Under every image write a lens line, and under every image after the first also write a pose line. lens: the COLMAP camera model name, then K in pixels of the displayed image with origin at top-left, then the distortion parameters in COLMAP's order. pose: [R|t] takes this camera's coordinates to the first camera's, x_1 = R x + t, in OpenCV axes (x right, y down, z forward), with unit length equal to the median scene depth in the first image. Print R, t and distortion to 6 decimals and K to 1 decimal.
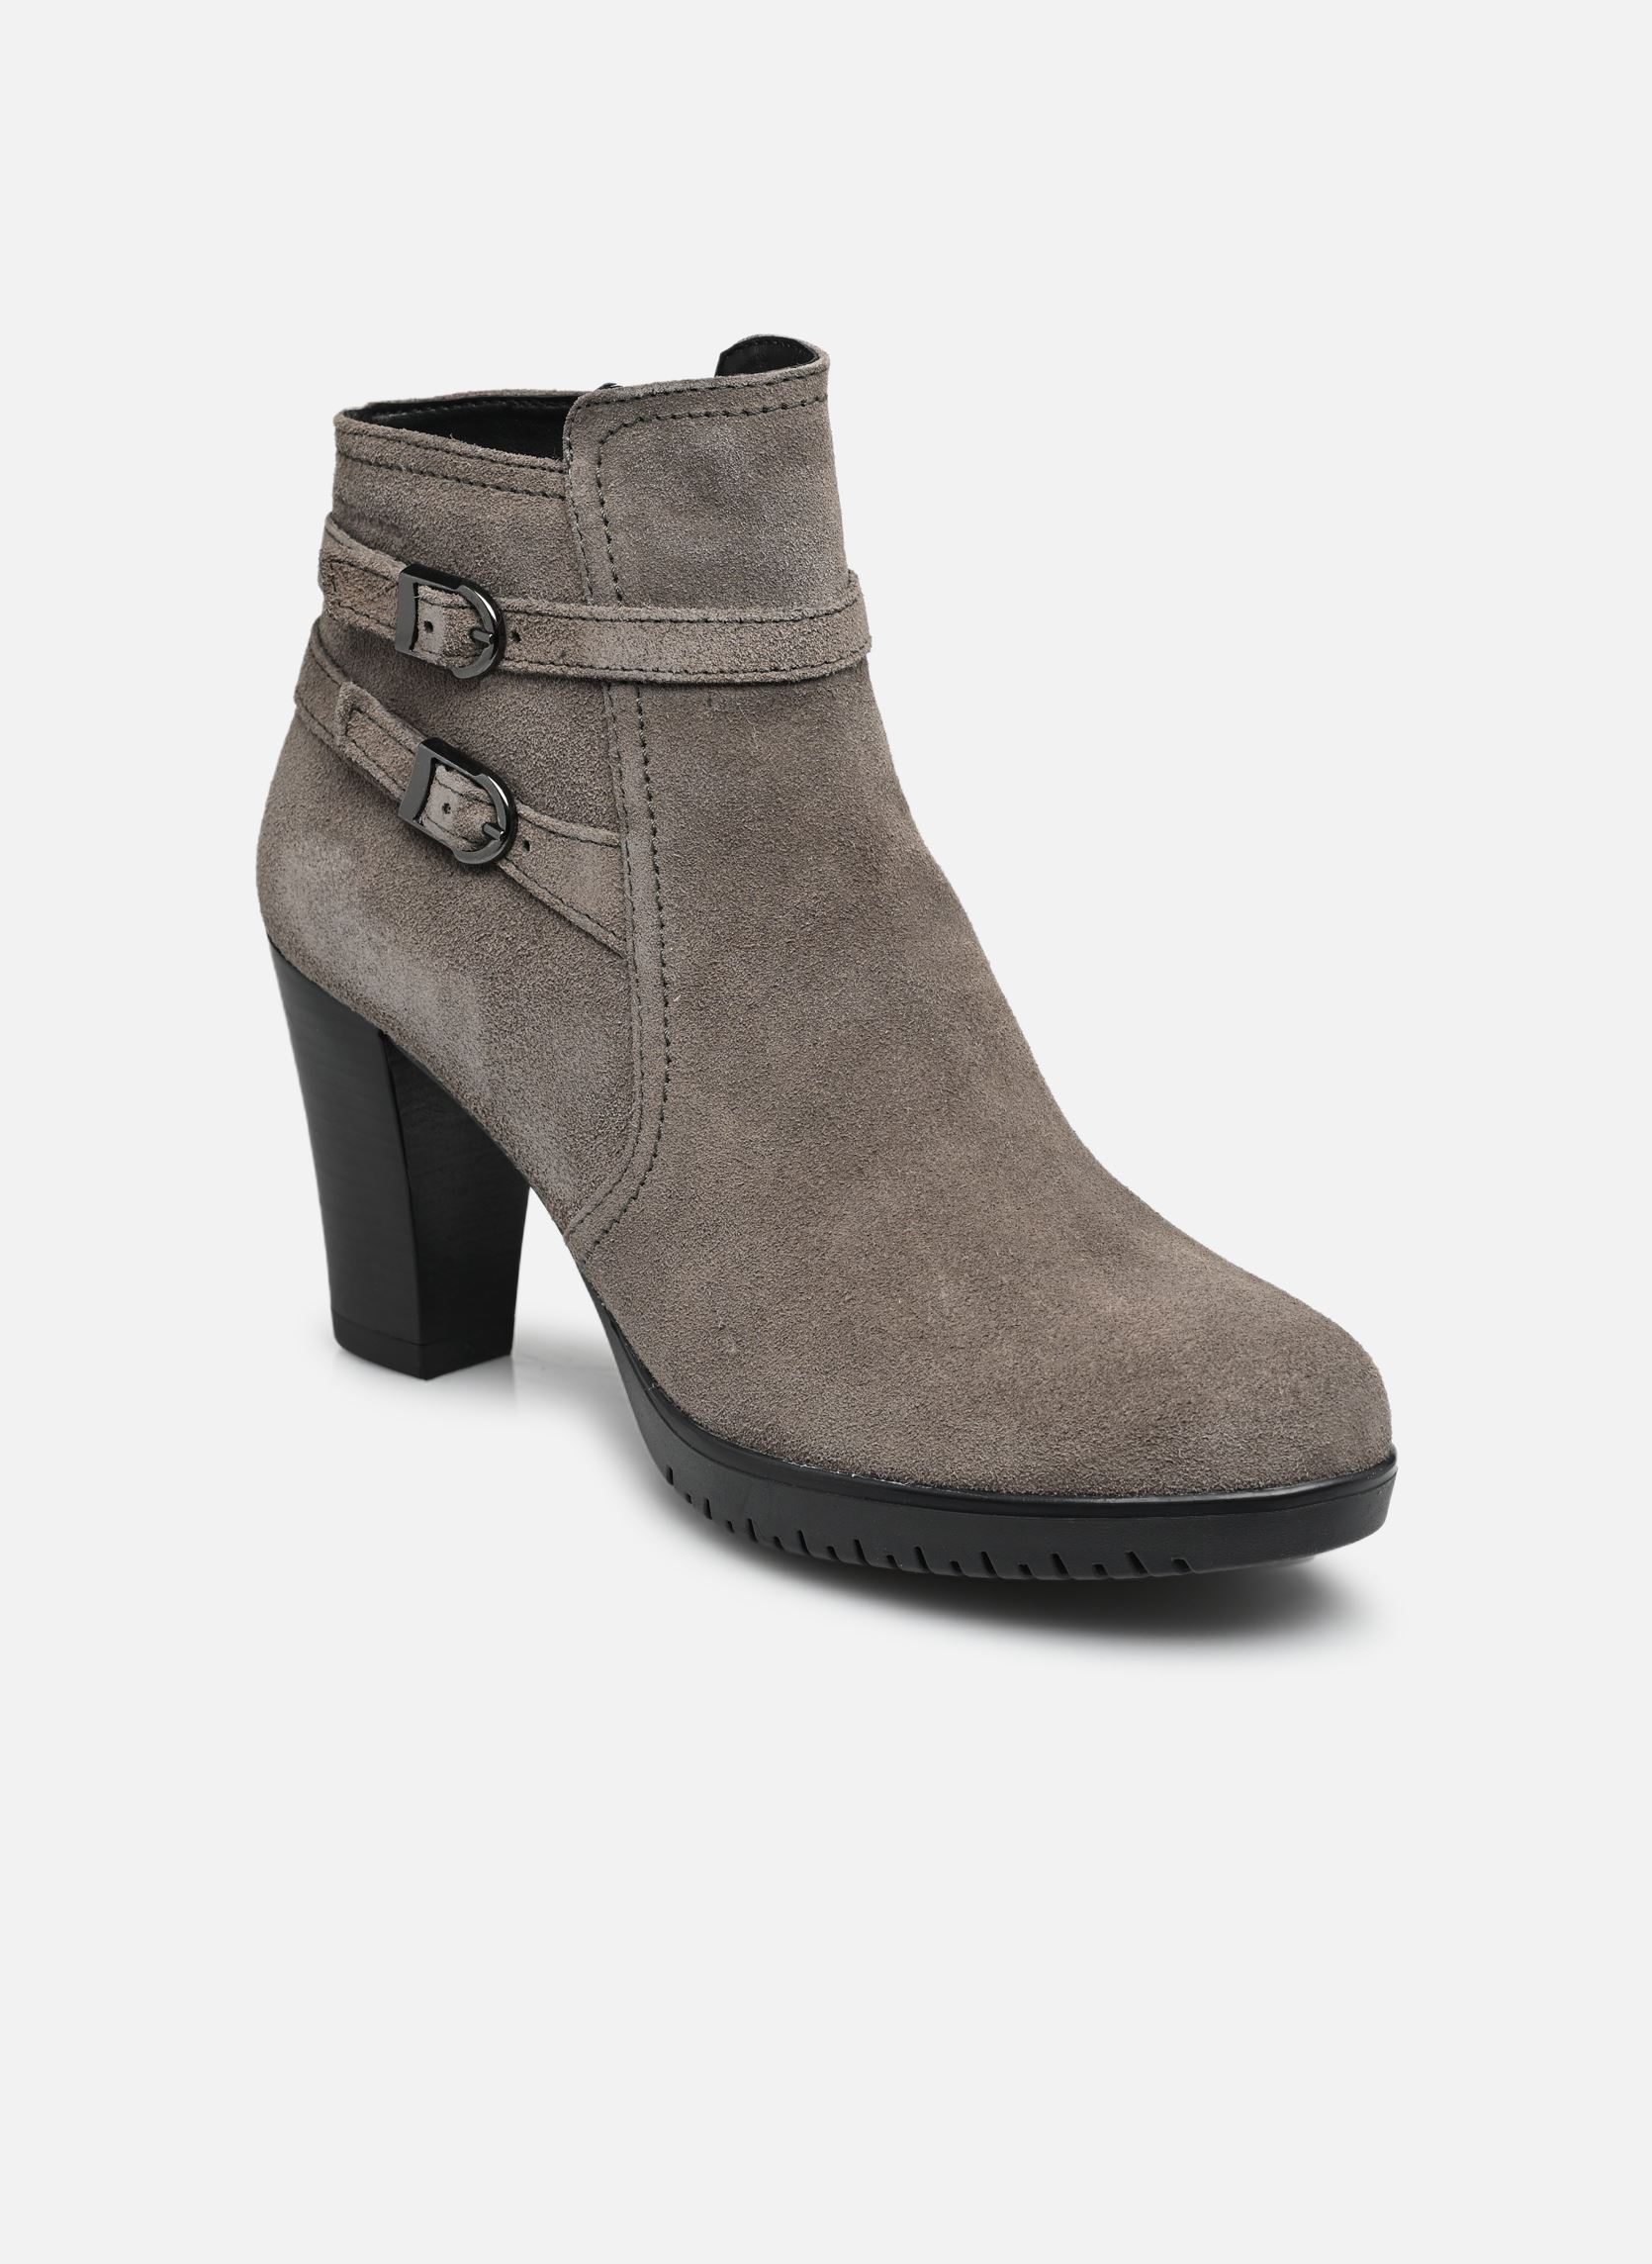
lens RADIAL K [[7324.3, 0, 826.3], [0, 7324.3, 1132.7], [0, 0, 1]] dist [-0.256557, 0.000000]
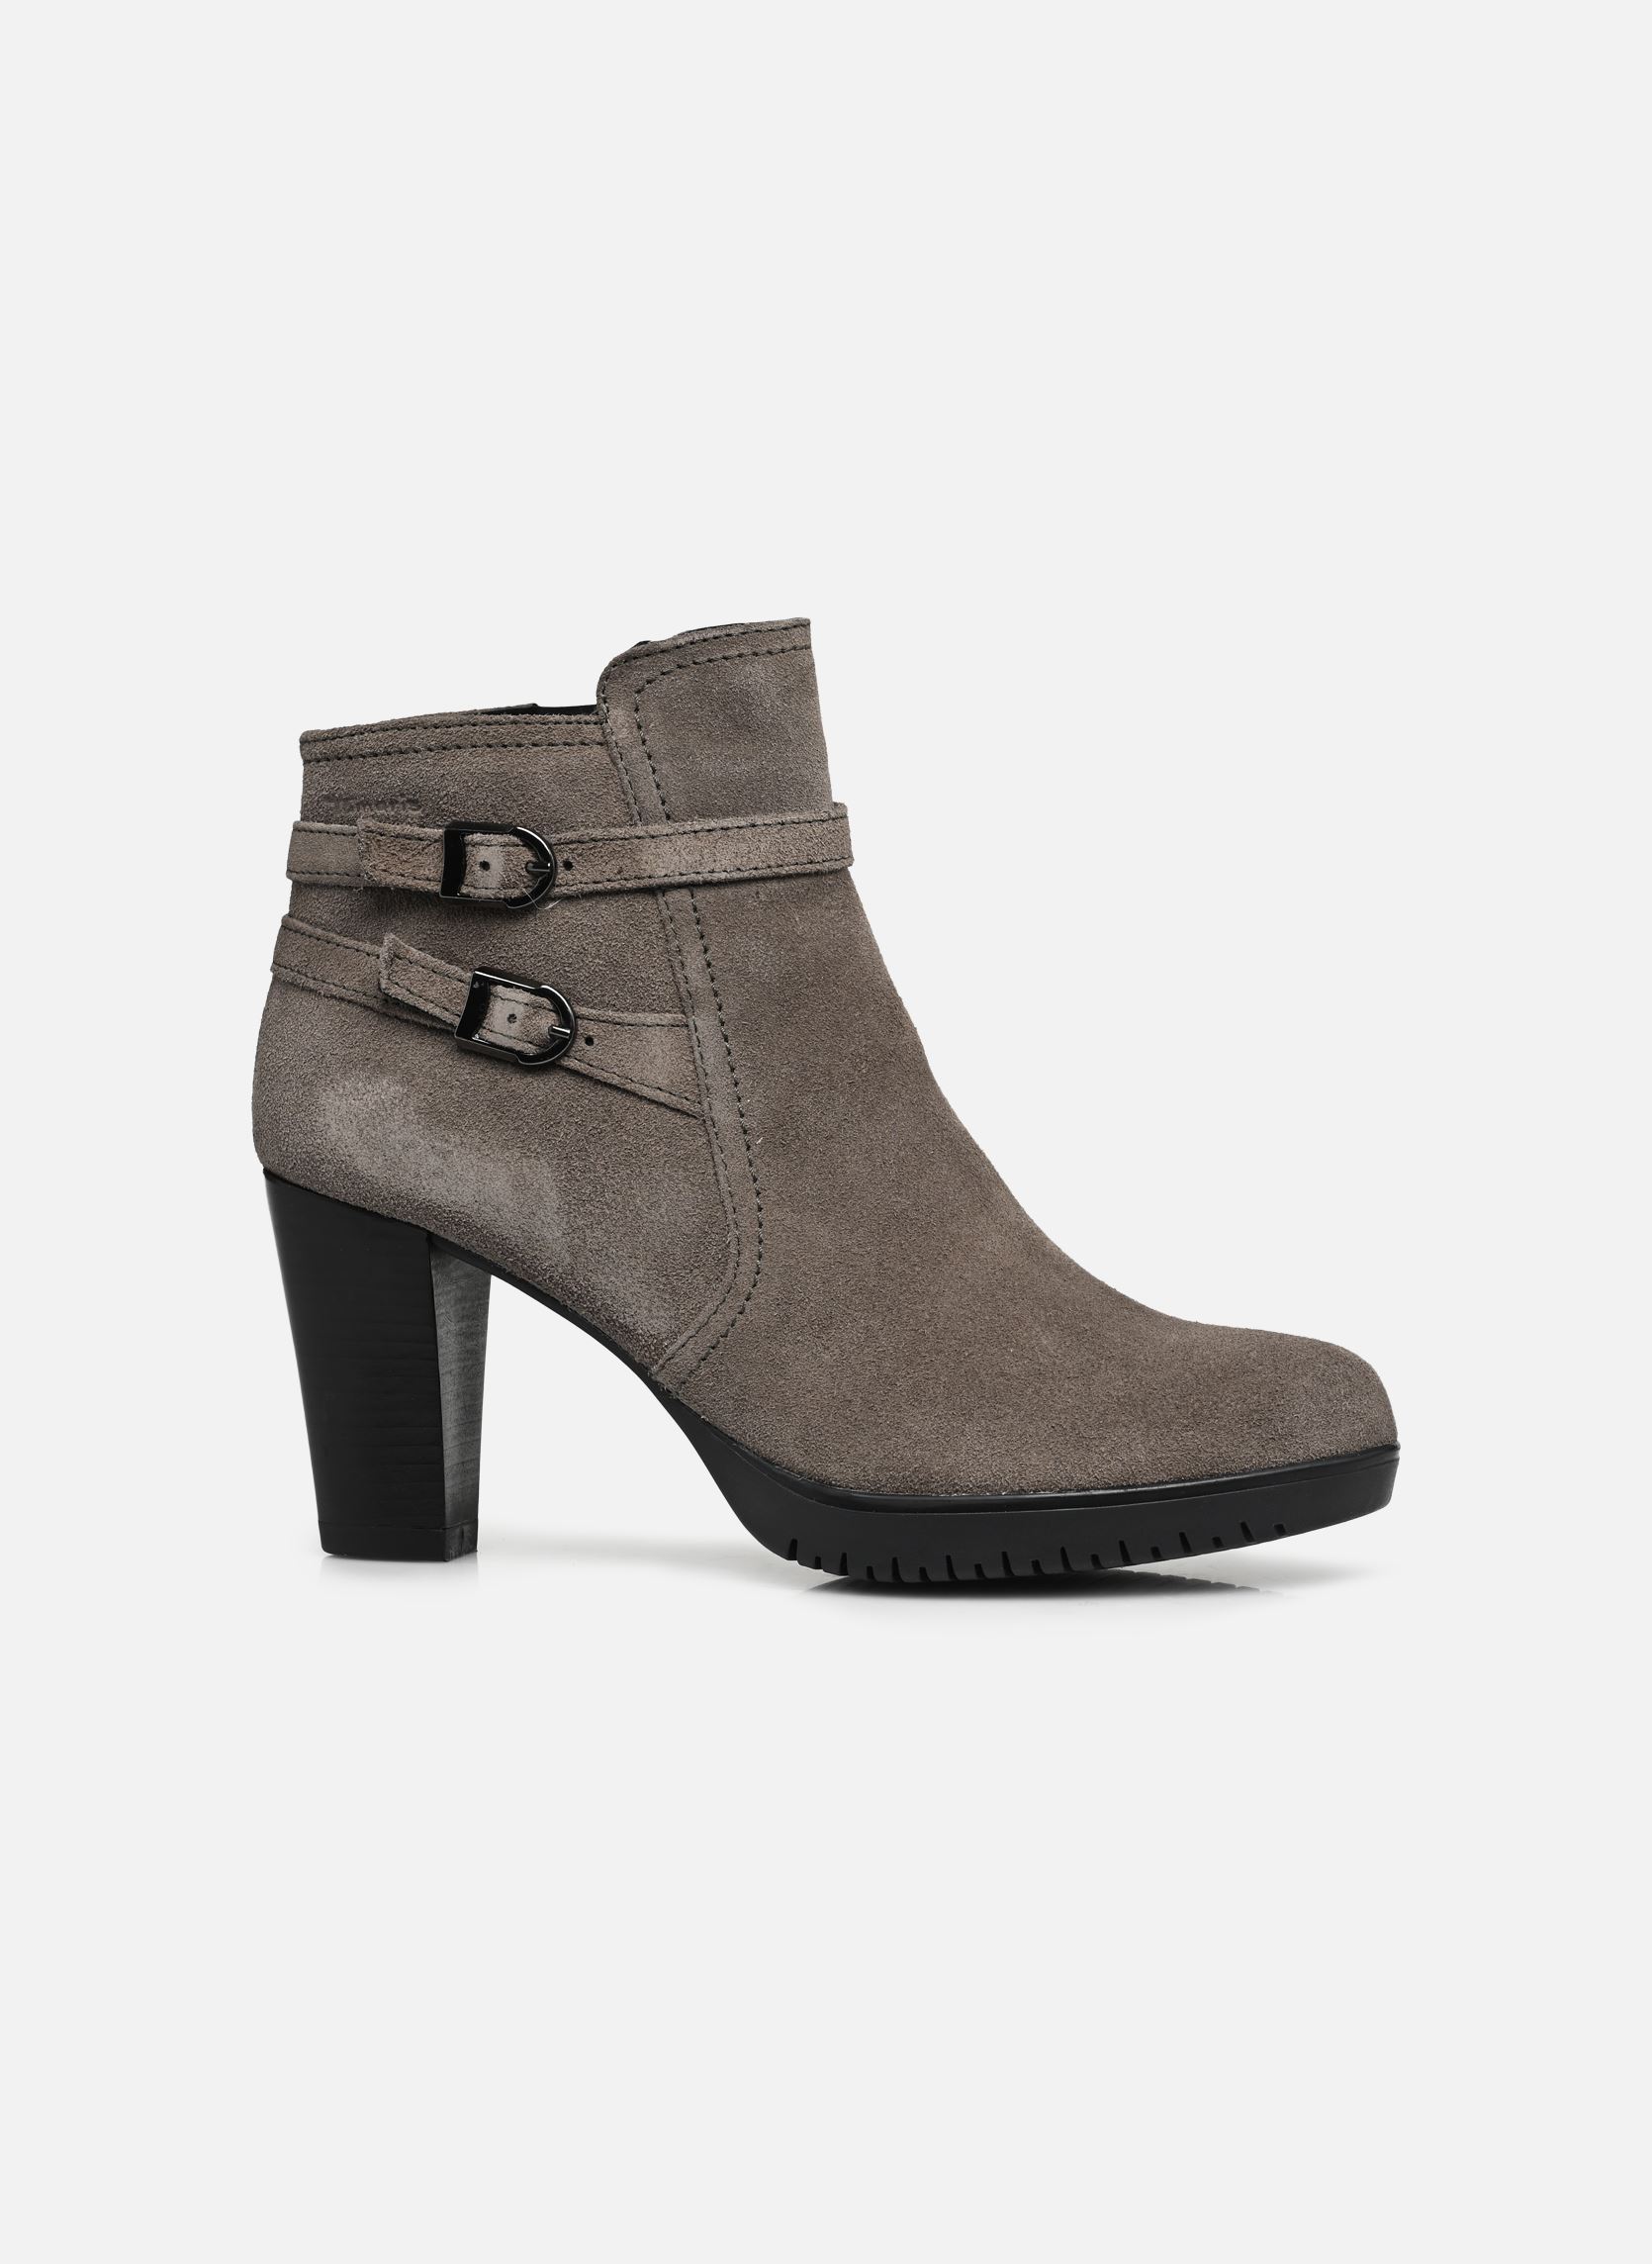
lens RADIAL K [[7324.3, 0, 825.6], [0, 7324.3, 1131.7], [0, 0, 1]] dist [-0.256557, 0.000000]
pose [[0.886697, -0.048233, 0.459828, -0.556832], [0.157675, 0.966469, -0.202672, 0.222652], [-0.434634, 0.252212, 0.864570, -0.034079]]
